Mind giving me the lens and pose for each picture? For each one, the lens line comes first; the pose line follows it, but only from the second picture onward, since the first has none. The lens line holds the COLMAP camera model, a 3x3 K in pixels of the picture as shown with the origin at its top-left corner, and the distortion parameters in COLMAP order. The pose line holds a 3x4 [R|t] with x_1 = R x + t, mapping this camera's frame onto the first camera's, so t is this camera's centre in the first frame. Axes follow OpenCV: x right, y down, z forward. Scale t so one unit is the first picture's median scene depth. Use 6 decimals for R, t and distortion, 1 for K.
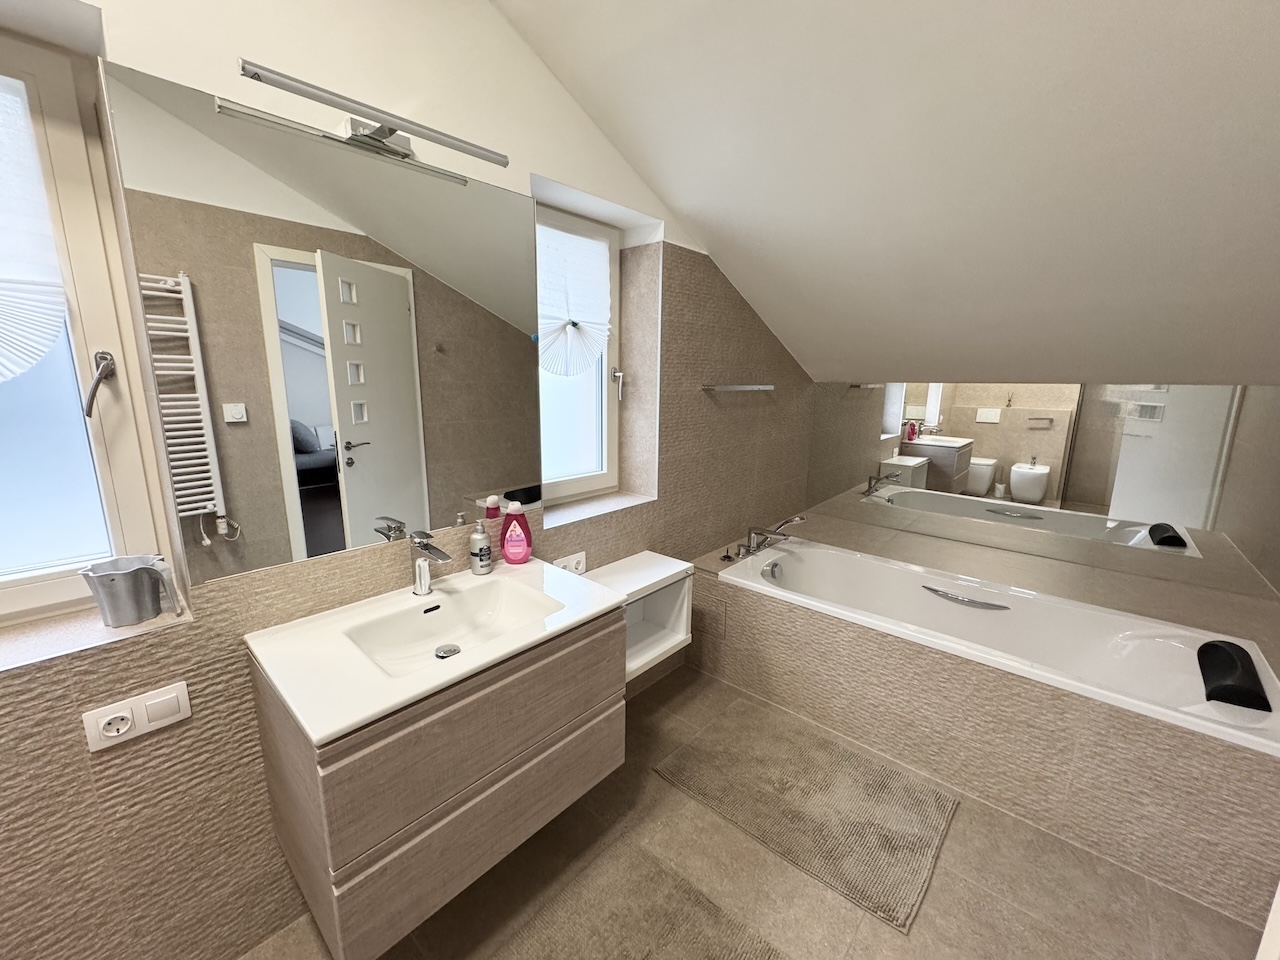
lens RADIAL K [[508.4, 0, 640.0], [0, 508.4, 480.0], [0, 0, 1]] dist [-0.000289, 0.000014]
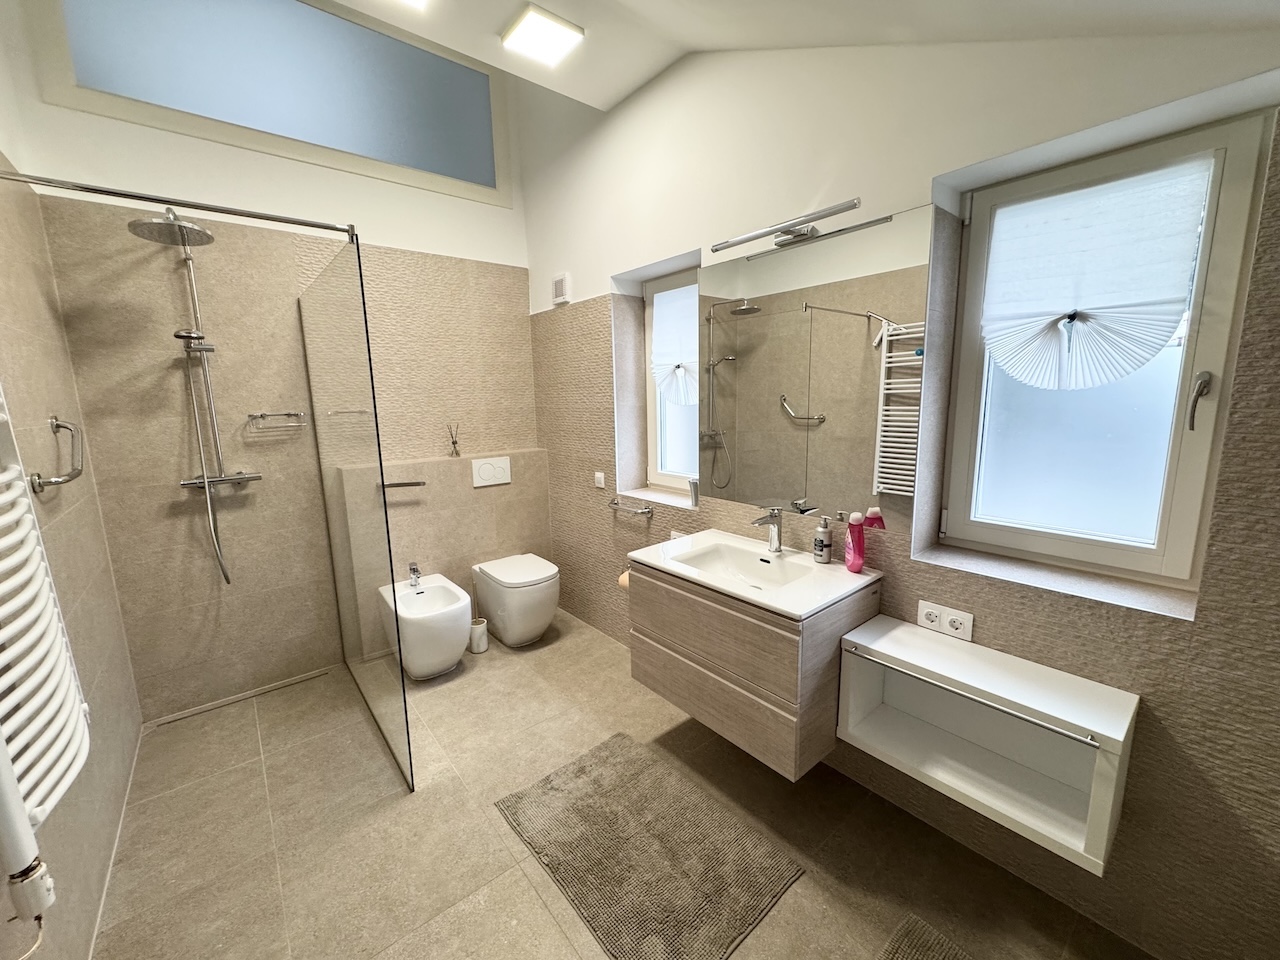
lens RADIAL K [[508.4, 0, 640.0], [0, 508.4, 480.0], [0, 0, 1]] dist [-0.000289, 0.000014]
pose [[-0.144605, 0.157260, -0.976913, 1.016186], [-0.177510, 0.967150, 0.181964, -0.162527], [0.973437, 0.199725, -0.111940, 0.802300]]
